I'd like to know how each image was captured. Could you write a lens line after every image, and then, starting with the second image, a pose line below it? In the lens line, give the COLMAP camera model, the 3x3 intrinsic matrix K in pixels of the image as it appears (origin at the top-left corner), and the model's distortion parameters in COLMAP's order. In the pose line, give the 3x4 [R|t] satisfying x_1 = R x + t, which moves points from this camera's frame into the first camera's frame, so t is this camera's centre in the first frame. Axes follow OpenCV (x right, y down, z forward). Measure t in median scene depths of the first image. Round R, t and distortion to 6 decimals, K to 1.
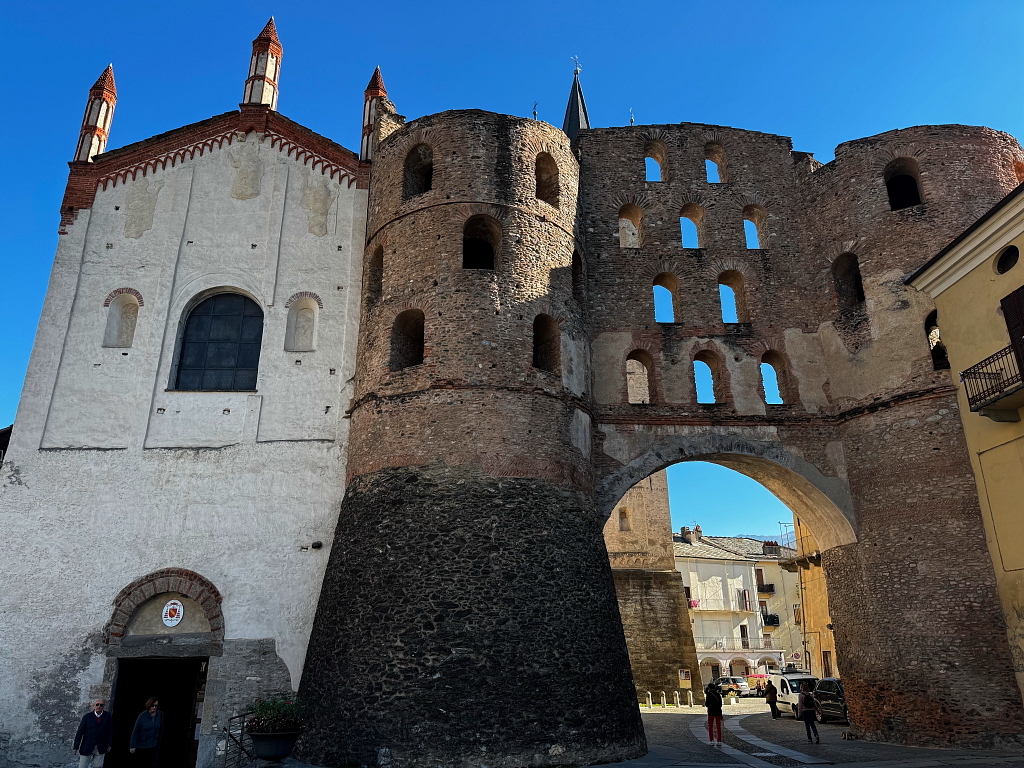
lens RADIAL K [[704.1, 0, 509.1], [0, 704.1, 380.8], [0, 0, 1]] dist [0.039134, -0.034563]
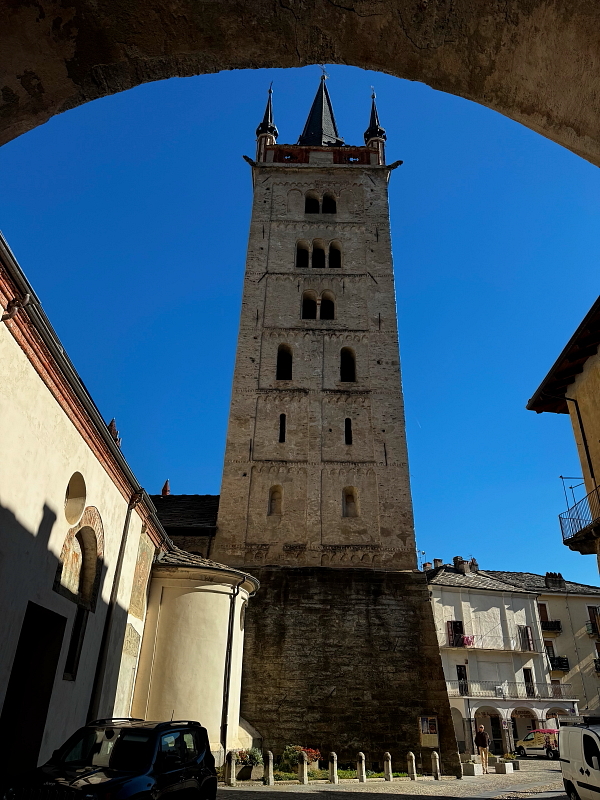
lens RADIAL K [[550.1, 0, 302.0], [0, 550.1, 400.3], [0, 0, 1]] dist [0.039134, -0.034563]
pose [[0.998109, -0.008642, -0.060865, 0.104578], [0.000273, 0.990682, -0.136193, 0.117615], [0.061474, 0.135919, 0.988811, 0.279403]]
